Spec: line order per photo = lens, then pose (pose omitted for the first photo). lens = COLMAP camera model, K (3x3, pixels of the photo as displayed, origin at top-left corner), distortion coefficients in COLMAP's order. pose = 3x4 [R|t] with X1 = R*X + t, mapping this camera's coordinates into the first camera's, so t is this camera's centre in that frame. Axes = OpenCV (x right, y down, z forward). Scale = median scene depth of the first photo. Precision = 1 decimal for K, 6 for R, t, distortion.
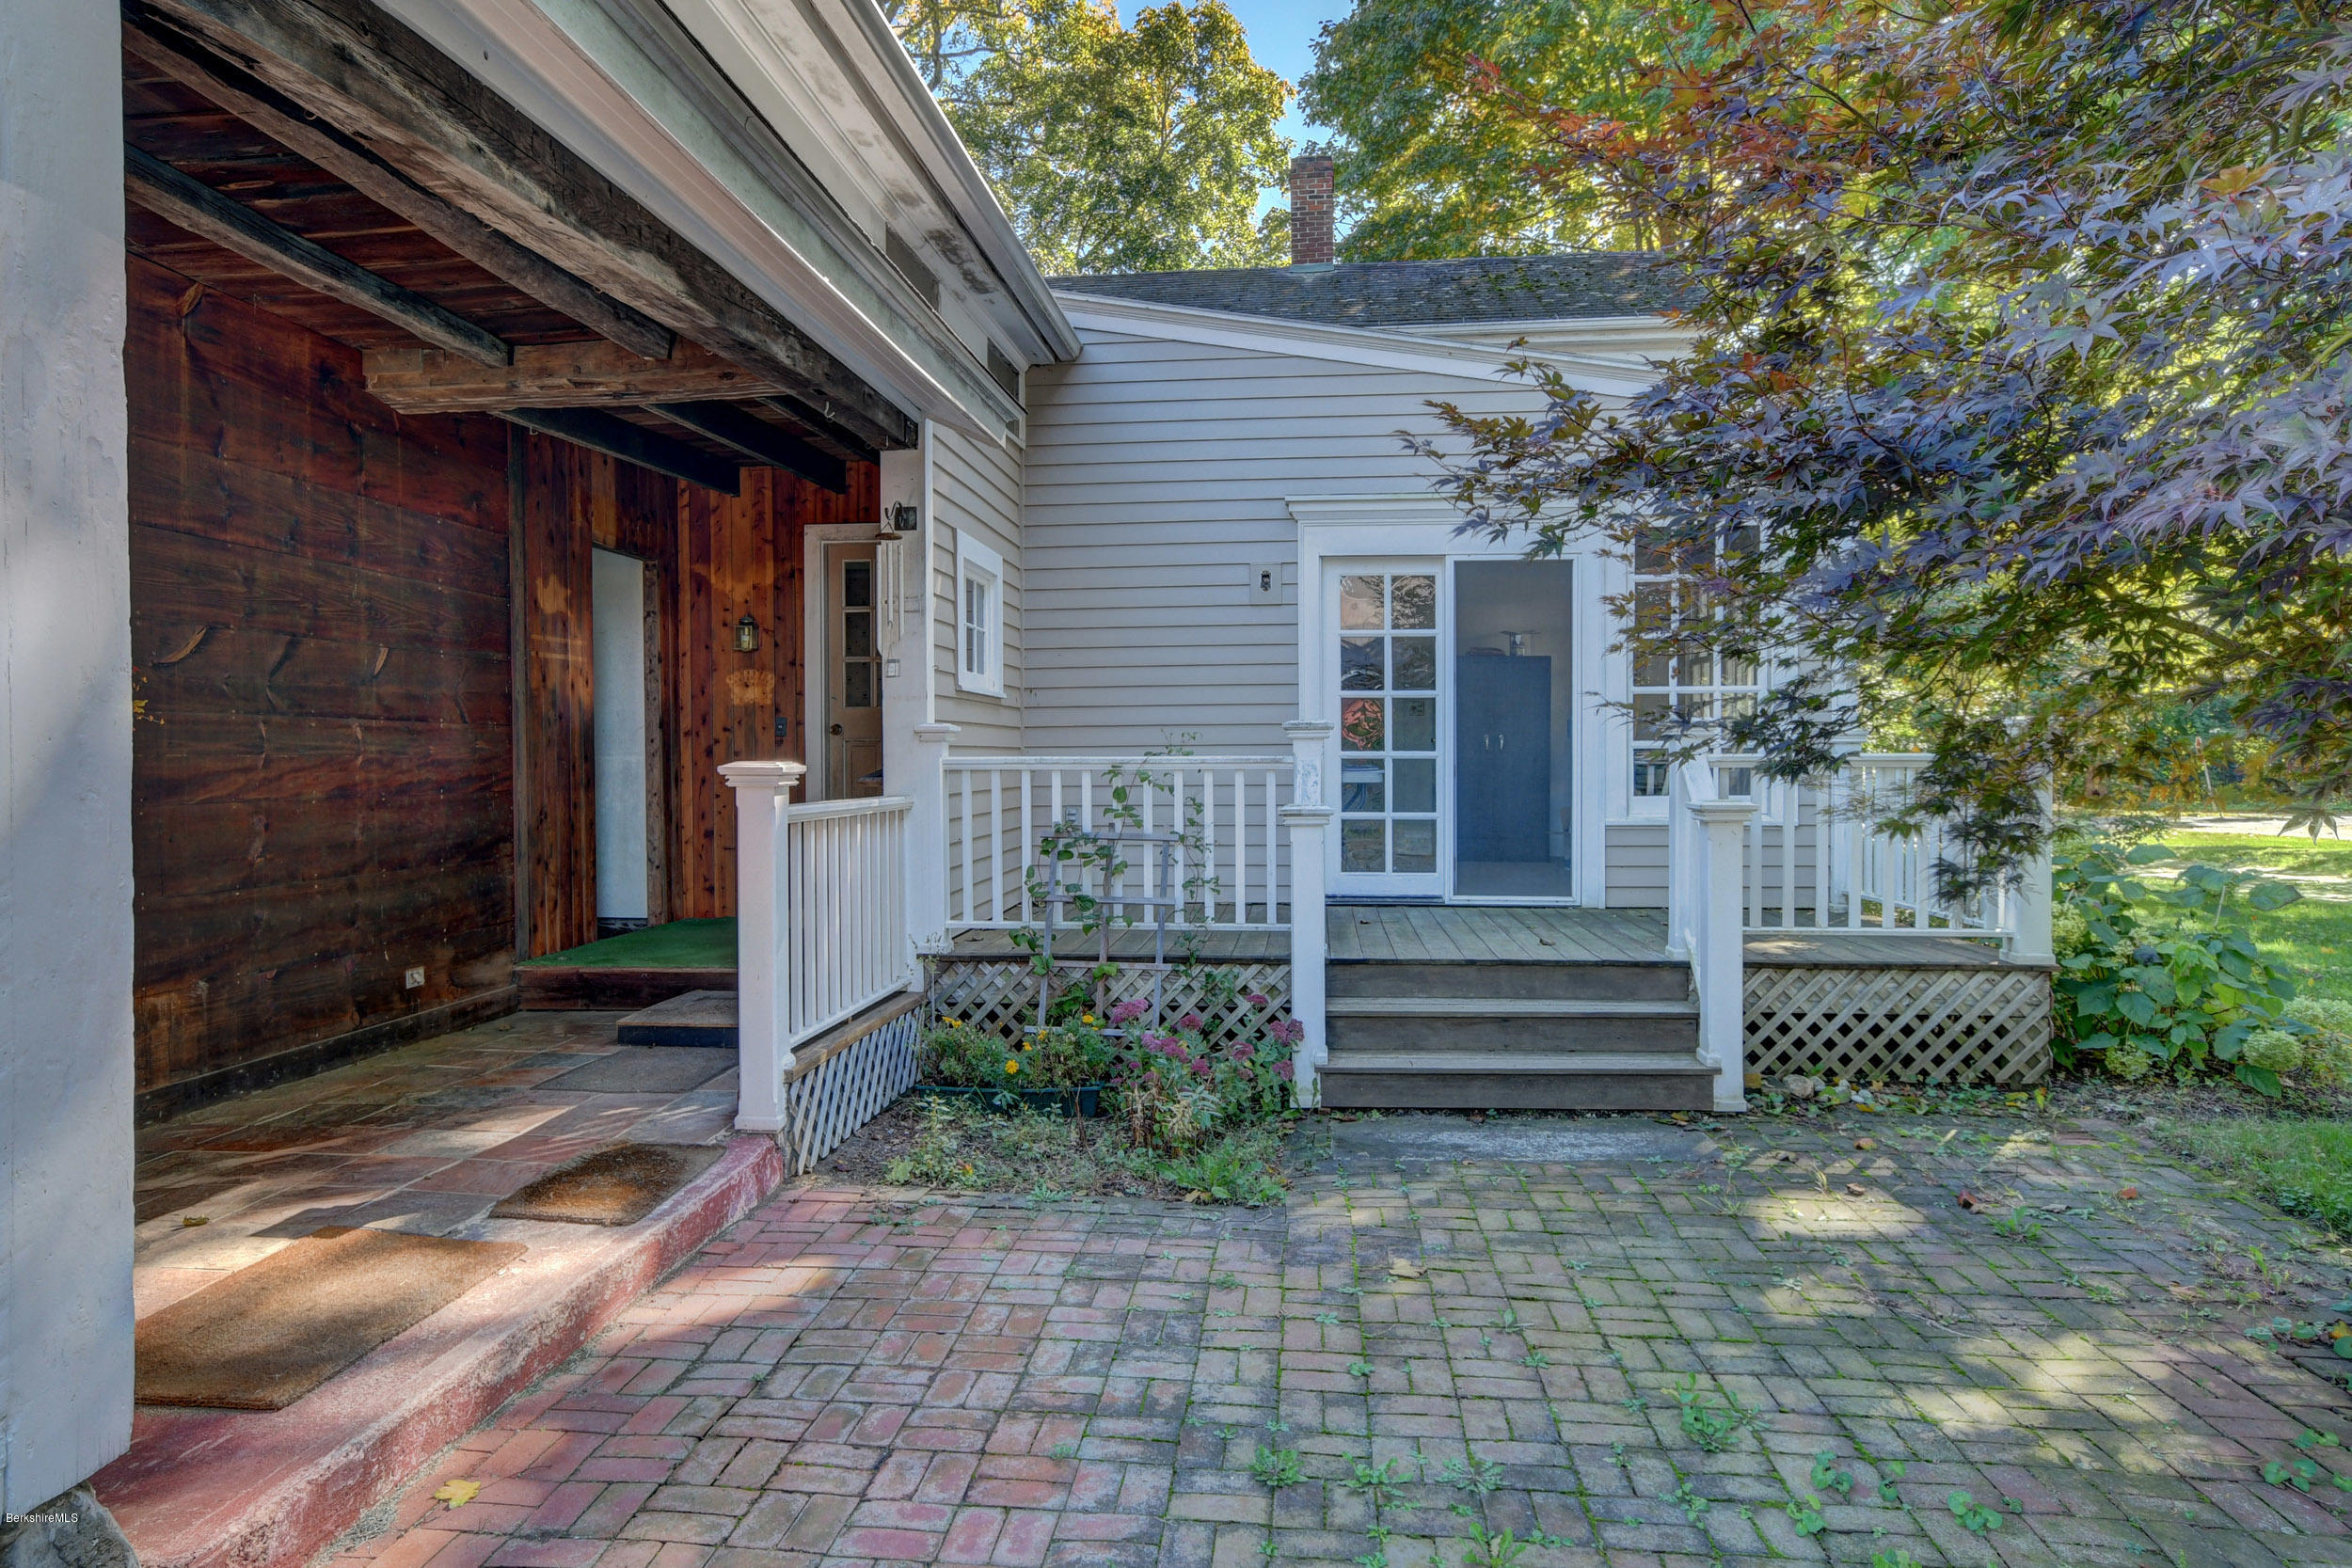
lens RADIAL K [[1443.1, 0, 1157.0], [0, 1443.1, 780.8], [0, 0, 1]] dist [0.002547, 0.004150]
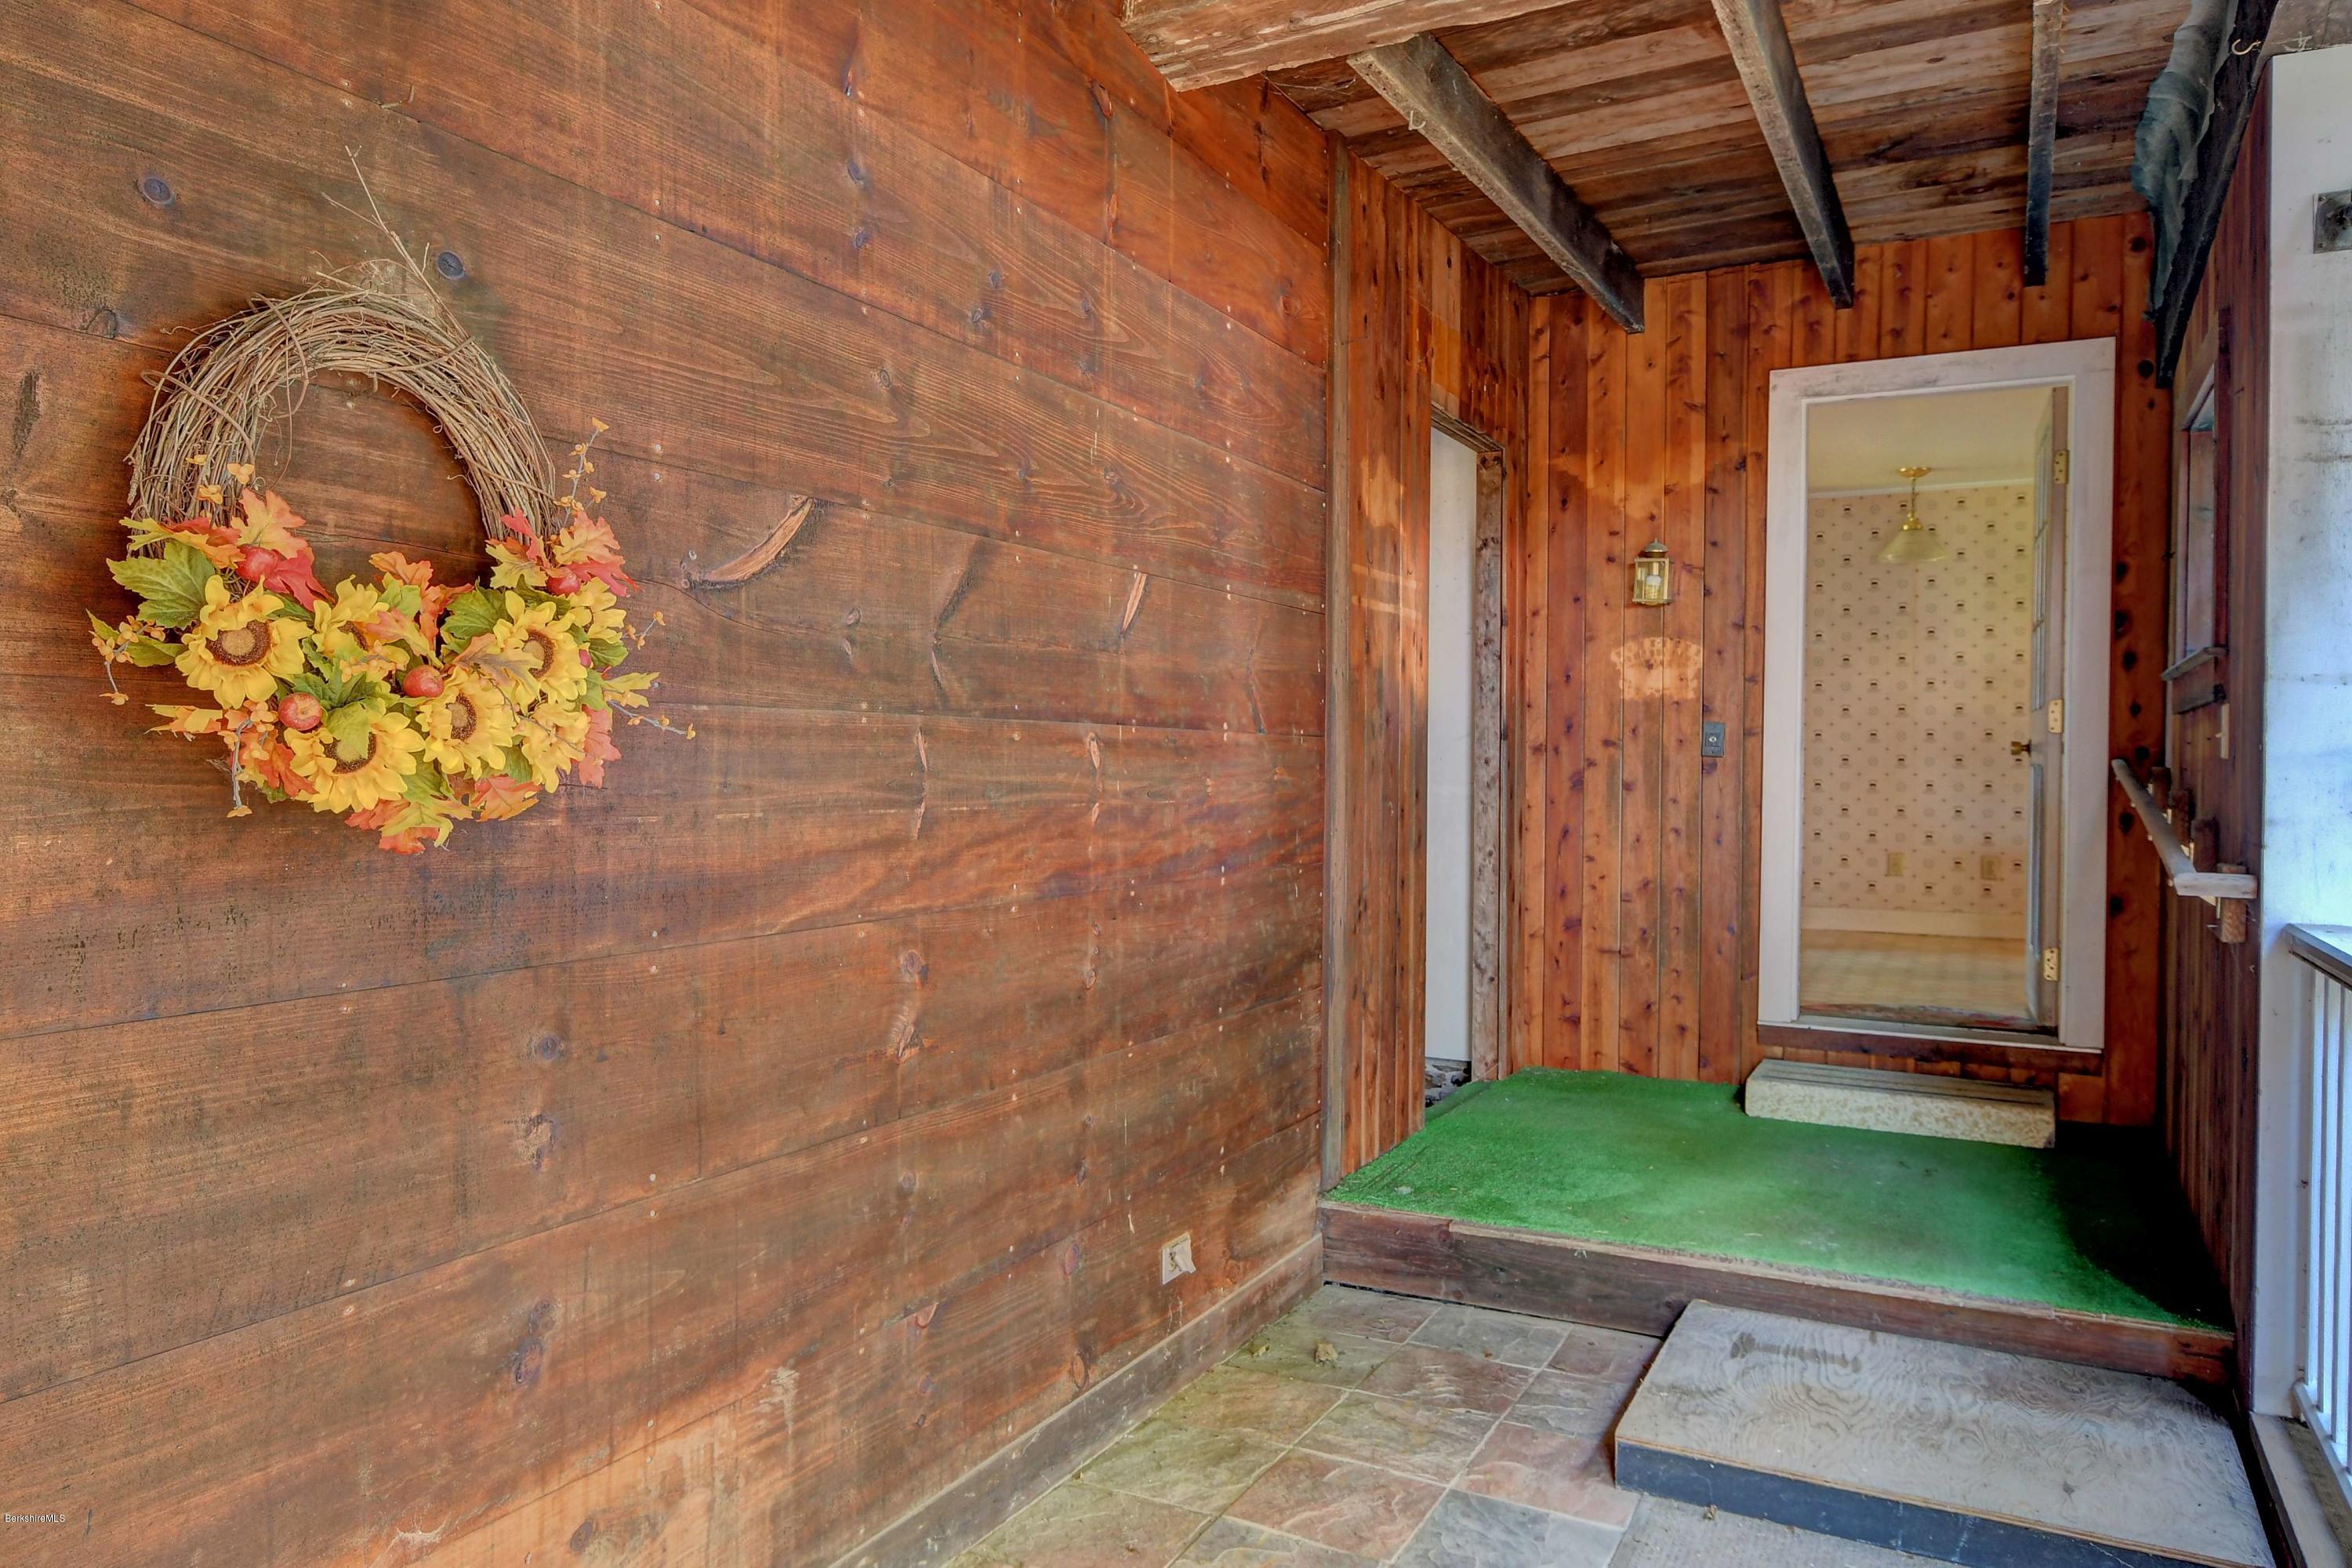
lens RADIAL K [[1549.8, 0, 1177.9], [0, 1549.8, 782.2], [0, 0, 1]] dist [-0.008456, -0.000915]
pose [[0.931331, 0.018672, -0.363694, -0.277988], [-0.020205, 0.999796, -0.000410, -0.019538], [0.363612, 0.007730, 0.931519, 0.438092]]
